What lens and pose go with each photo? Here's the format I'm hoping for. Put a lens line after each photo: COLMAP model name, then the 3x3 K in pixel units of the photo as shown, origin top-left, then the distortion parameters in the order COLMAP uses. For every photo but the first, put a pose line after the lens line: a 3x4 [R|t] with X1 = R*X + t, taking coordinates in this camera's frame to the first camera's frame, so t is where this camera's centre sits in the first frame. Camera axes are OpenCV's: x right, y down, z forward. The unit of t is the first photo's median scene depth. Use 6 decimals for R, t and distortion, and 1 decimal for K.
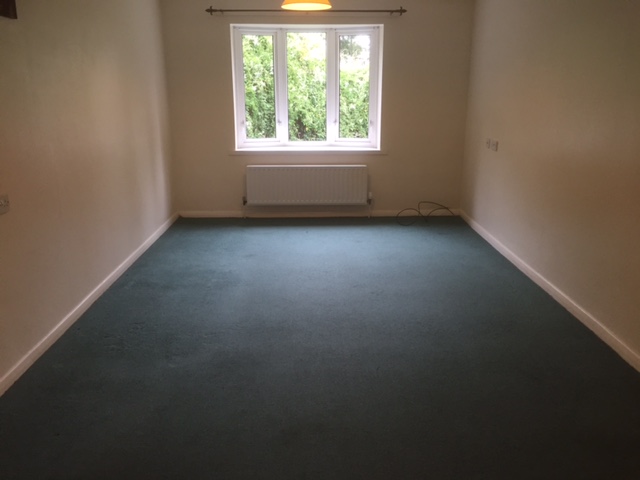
lens RADIAL K [[538.5, 0, 320.3], [0, 538.5, 240.9], [0, 0, 1]] dist [0.003737, -0.031434]
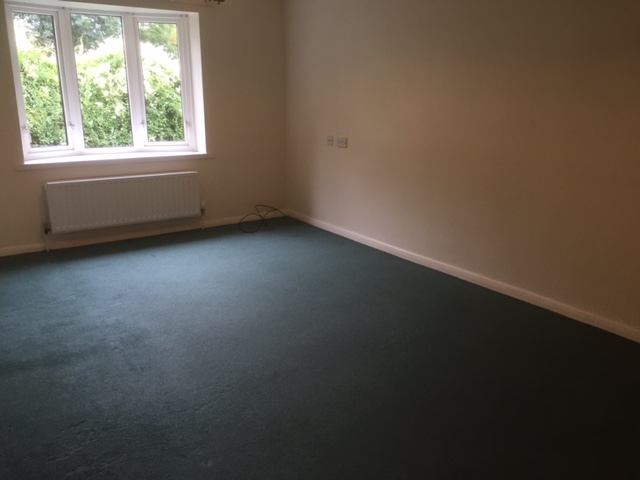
lens RADIAL K [[538.5, 0, 320.9], [0, 538.5, 240.9], [0, 0, 1]] dist [0.003737, -0.031434]
pose [[0.824060, -0.141755, 0.548480, -0.242708], [0.142159, 0.988952, 0.042009, -0.034145], [-0.548375, 0.043353, 0.835108, 0.148284]]
